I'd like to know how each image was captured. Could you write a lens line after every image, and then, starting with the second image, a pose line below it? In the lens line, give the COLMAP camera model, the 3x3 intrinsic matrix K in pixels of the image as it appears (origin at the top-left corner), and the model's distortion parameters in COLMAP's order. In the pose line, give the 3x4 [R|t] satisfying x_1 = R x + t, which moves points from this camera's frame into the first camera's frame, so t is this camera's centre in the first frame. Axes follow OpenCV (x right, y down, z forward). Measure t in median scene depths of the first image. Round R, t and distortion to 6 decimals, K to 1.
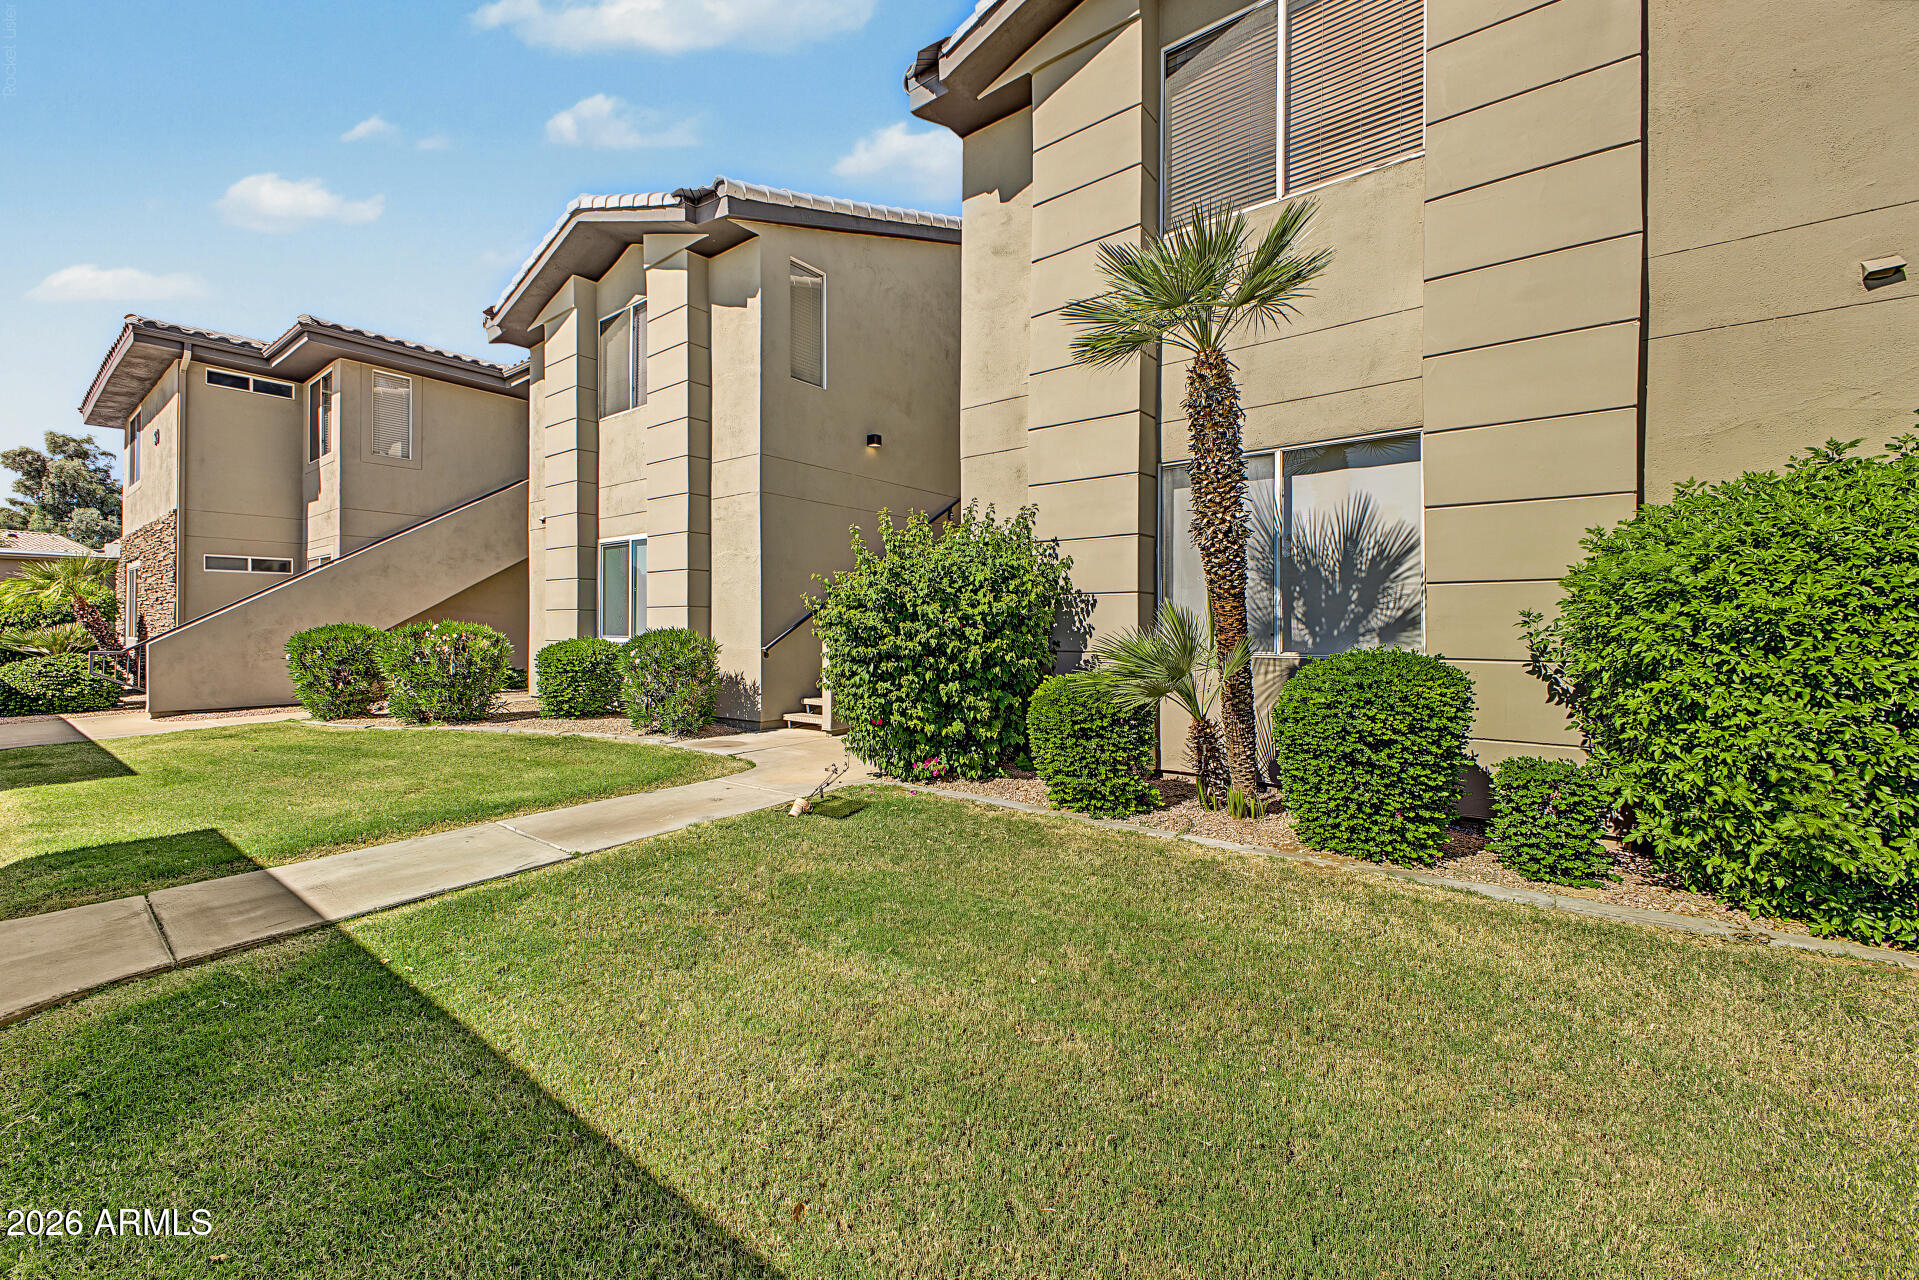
lens RADIAL K [[764.4, 0, 960.8], [0, 764.4, 628.5], [0, 0, 1]] dist [0.023961, -0.010523]
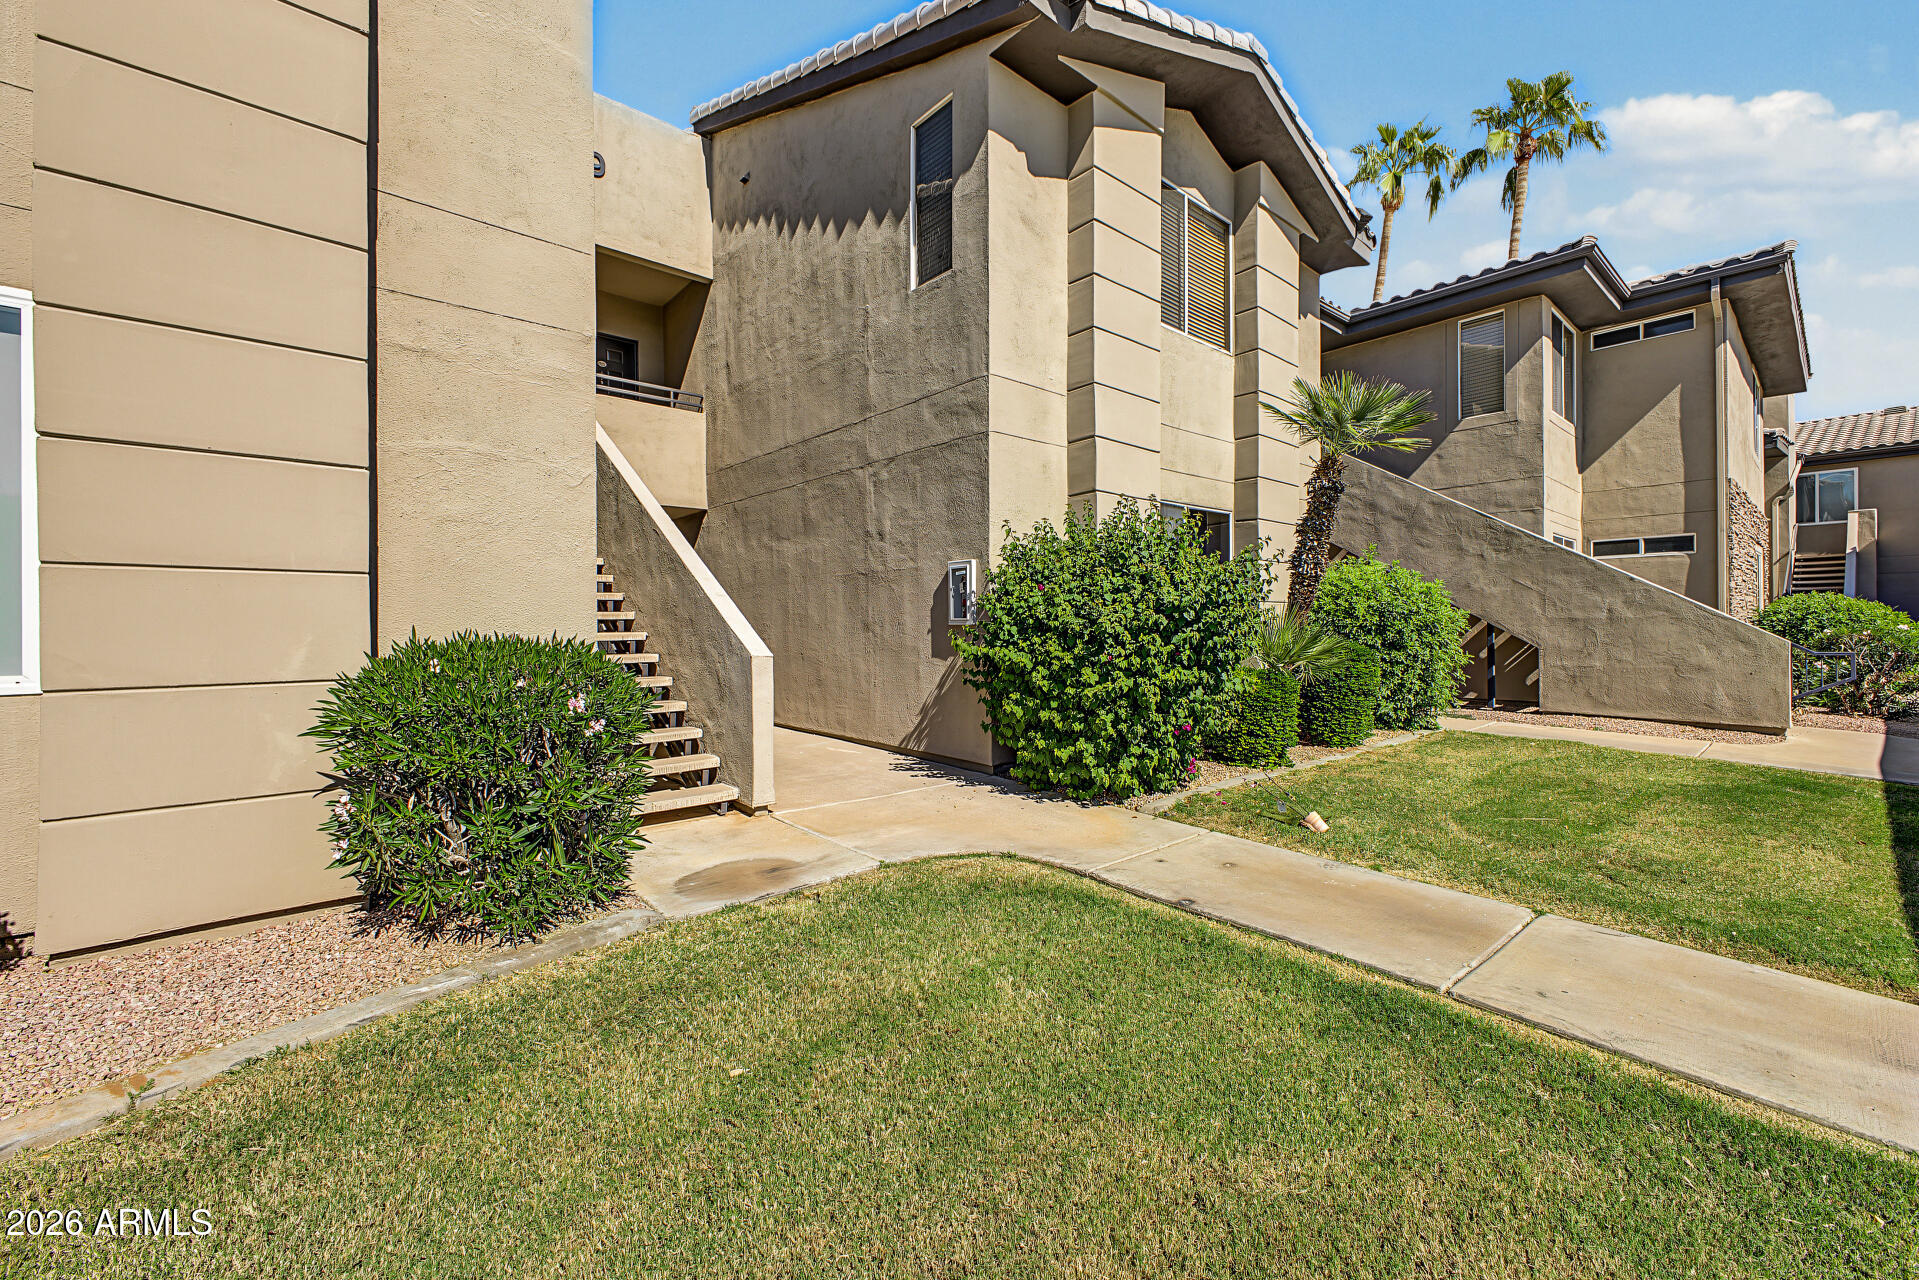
lens RADIAL K [[764.4, 0, 960.8], [0, 764.4, 628.5], [0, 0, 1]] dist [0.023961, -0.010523]
pose [[0.198411, -0.008500, 0.980082, -0.676528], [0.003687, 0.999962, 0.007926, -0.005965], [-0.980112, 0.002041, 0.198435, 0.688397]]
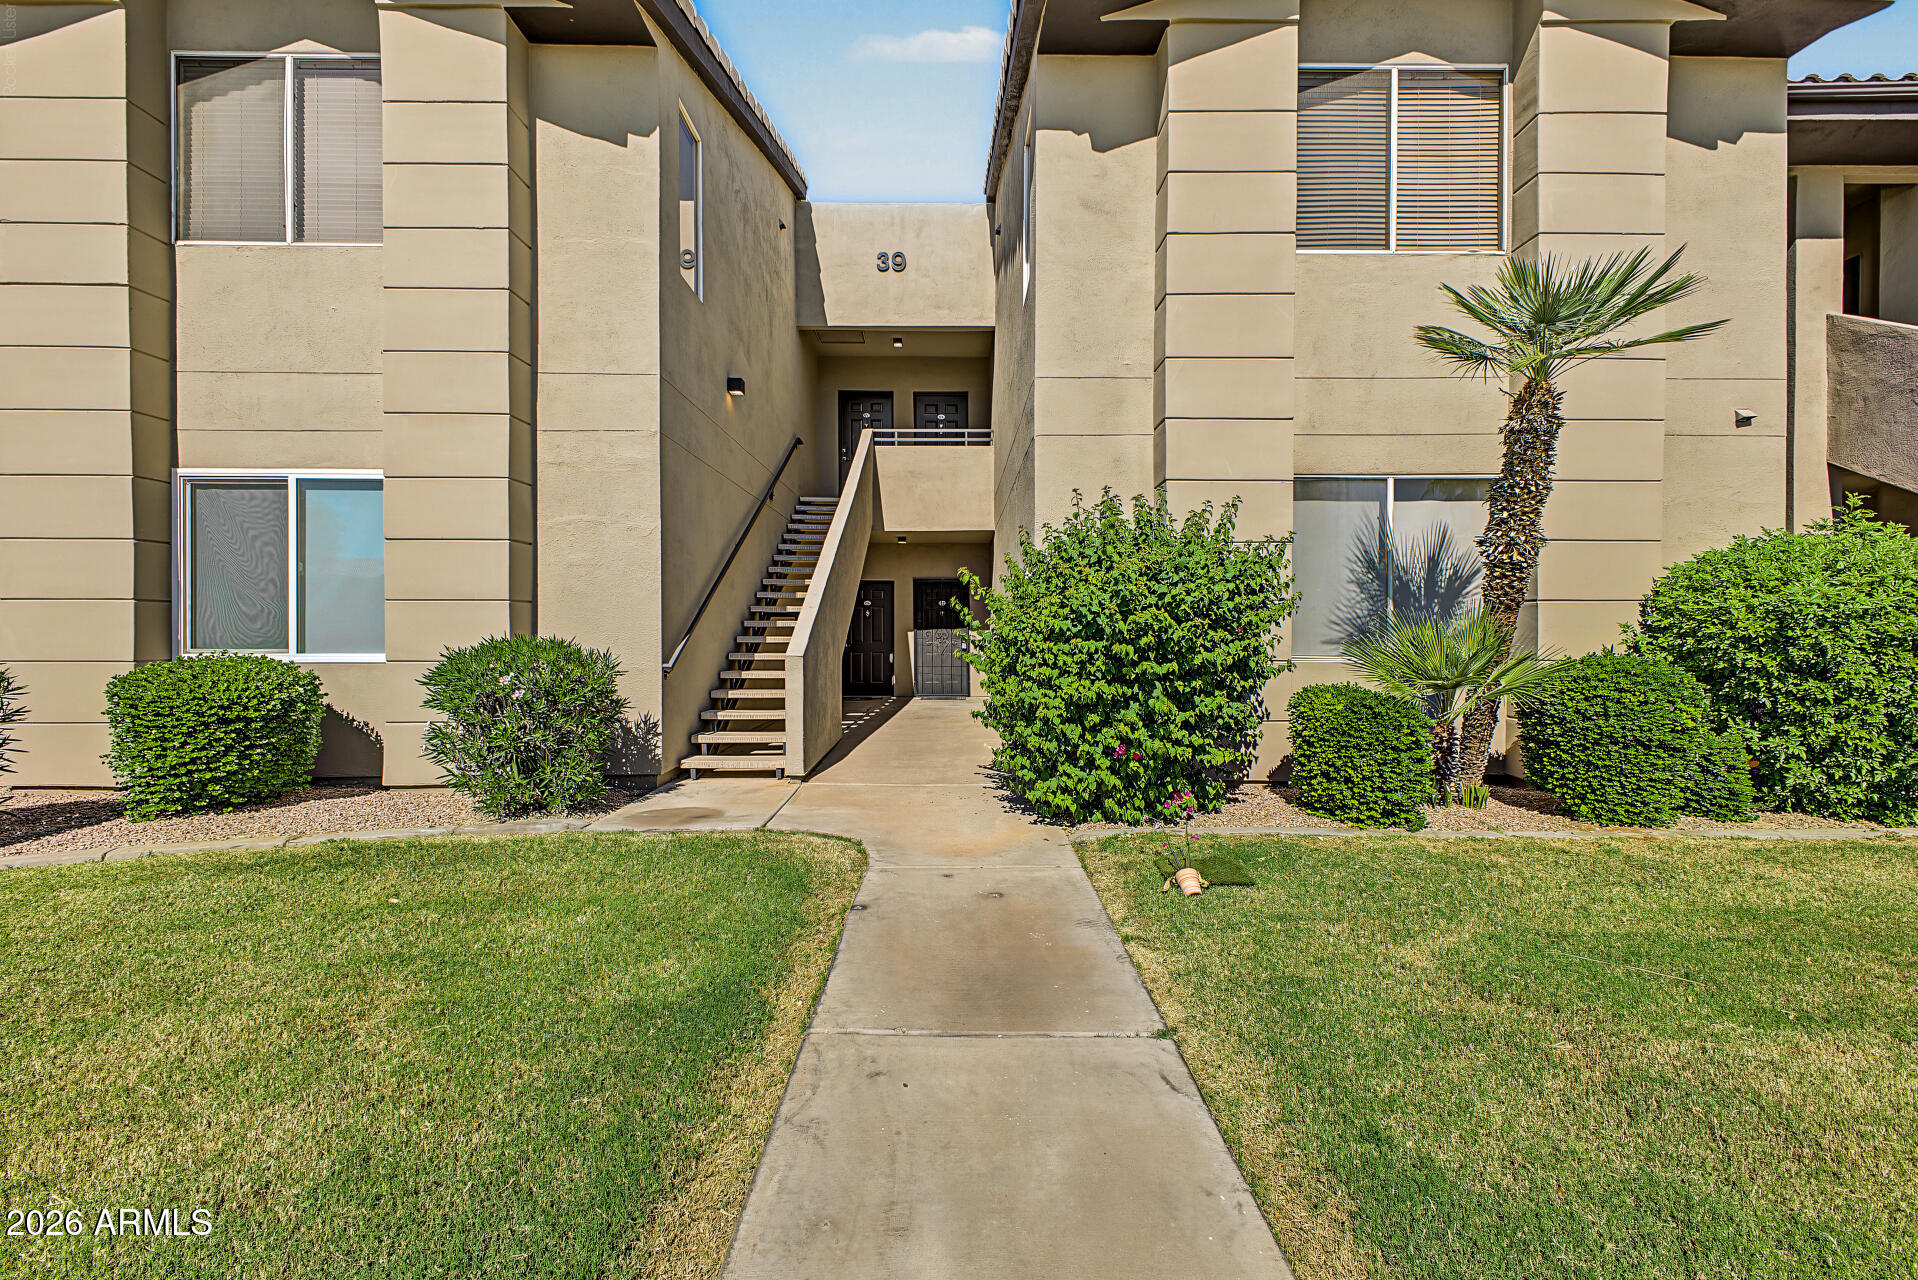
lens RADIAL K [[755.5, 0, 961.9], [0, 755.5, 641.7], [0, 0, 1]] dist [0.009535, -0.000152]
pose [[0.786015, -0.008938, 0.618142, -0.464447], [0.000280, 0.999901, 0.014102, -0.004608], [-0.618207, -0.010911, 0.785940, 0.312468]]
